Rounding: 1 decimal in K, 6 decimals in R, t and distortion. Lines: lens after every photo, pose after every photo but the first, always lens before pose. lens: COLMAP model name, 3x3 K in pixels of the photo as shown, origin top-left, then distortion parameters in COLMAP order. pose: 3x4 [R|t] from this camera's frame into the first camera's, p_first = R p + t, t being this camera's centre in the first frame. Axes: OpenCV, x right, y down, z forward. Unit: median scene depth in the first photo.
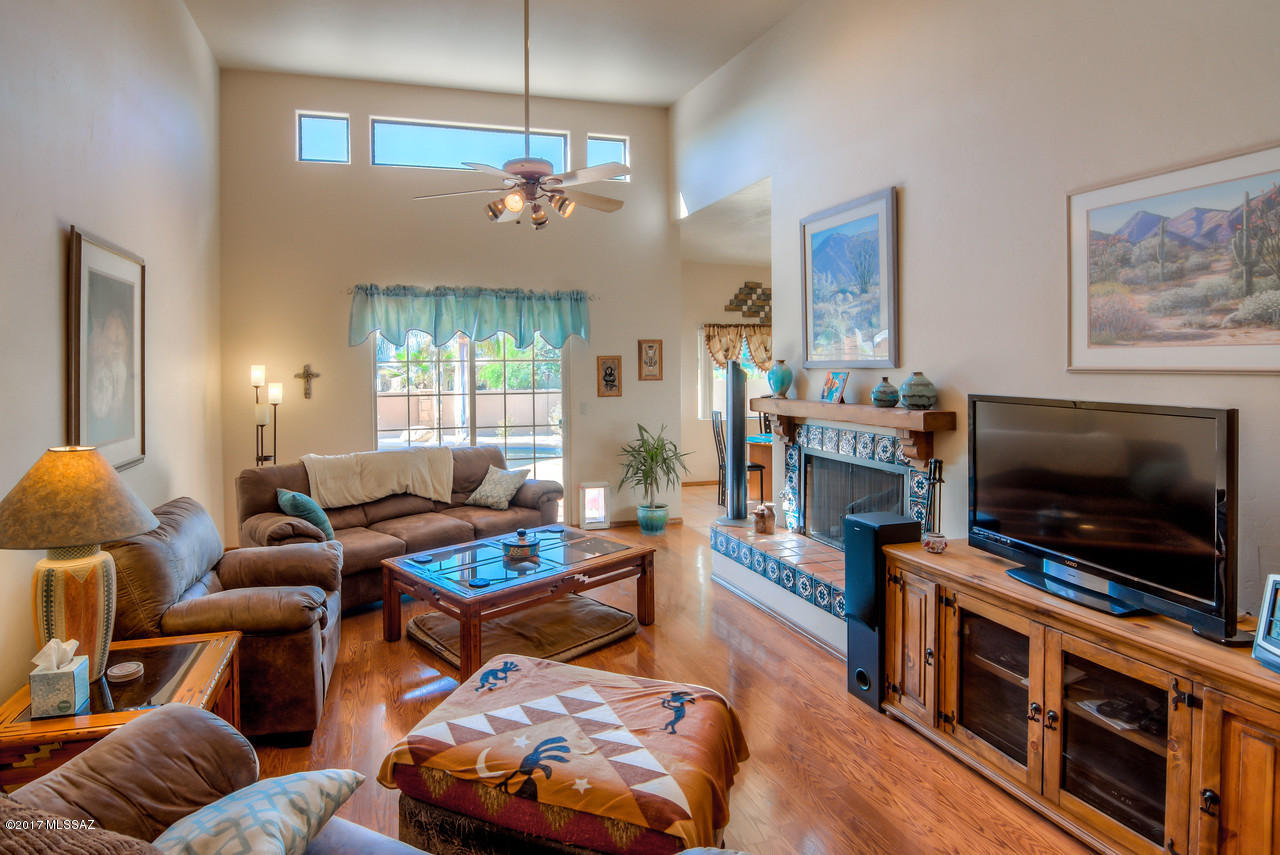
lens RADIAL K [[673.3, 0, 537.0], [0, 673.3, 373.8], [0, 0, 1]] dist [-0.018199, -0.000597]
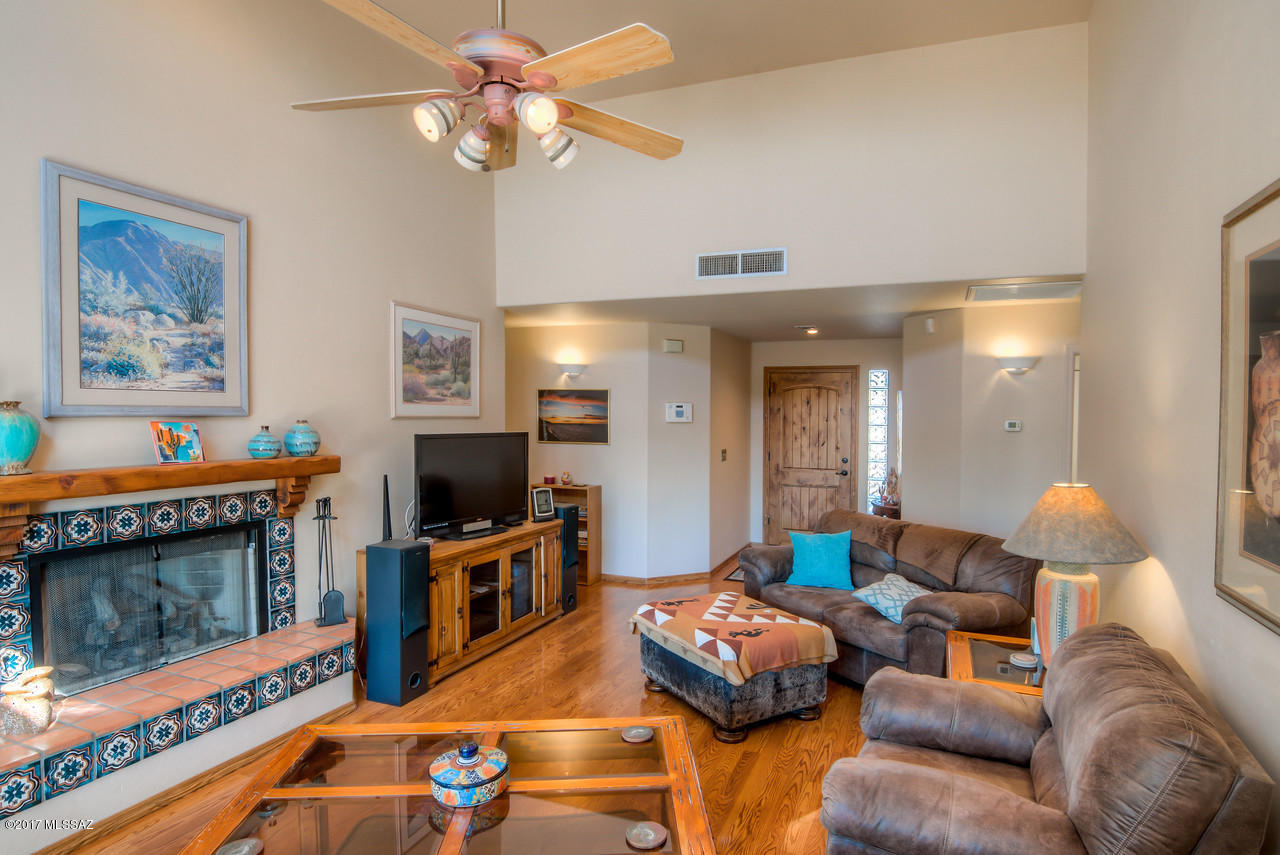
lens RADIAL K [[703.4, 0, 662.8], [0, 703.4, 429.4], [0, 0, 1]] dist [-0.012862, -0.001142]
pose [[-0.825786, -0.015244, 0.563777, -0.420672], [0.001680, 0.999564, 0.029487, -0.015757], [-0.563981, 0.025297, -0.825400, 1.312014]]
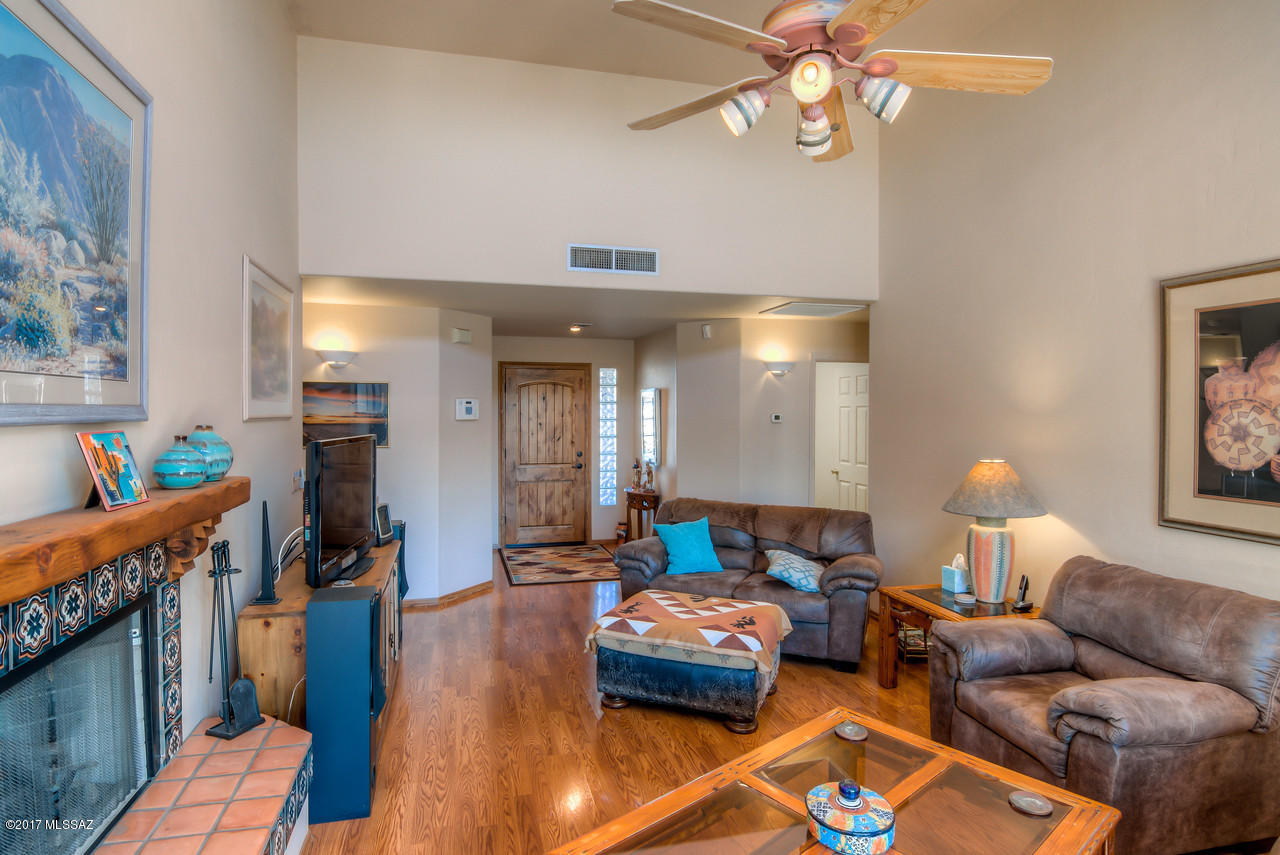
lens RADIAL K [[695.5, 0, 633.2], [0, 695.5, 405.9], [0, 0, 1]] dist [-0.004330, -0.009915]
pose [[-0.999474, 0.004147, -0.032168, 0.131432], [0.003983, 0.999979, 0.005178, -0.019658], [0.032189, 0.005047, -0.999469, 1.419630]]
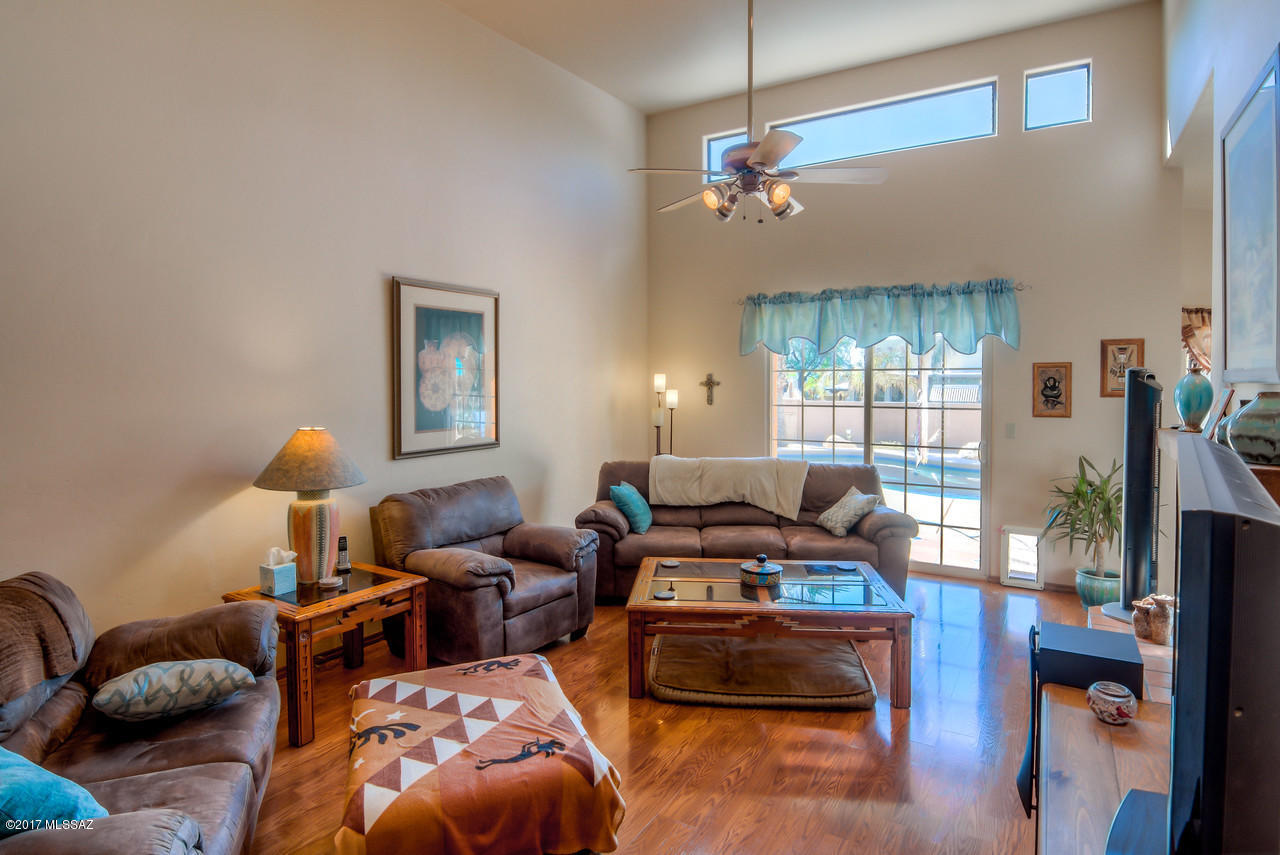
lens RADIAL K [[663.4, 0, 640.8], [0, 663.4, 400.8], [0, 0, 1]] dist [0.003635, -0.026092]
pose [[0.709437, 0.031841, -0.704049, 0.472651], [-0.011740, 0.999374, 0.033368, -0.005547], [0.704671, -0.015407, 0.709367, 0.240792]]
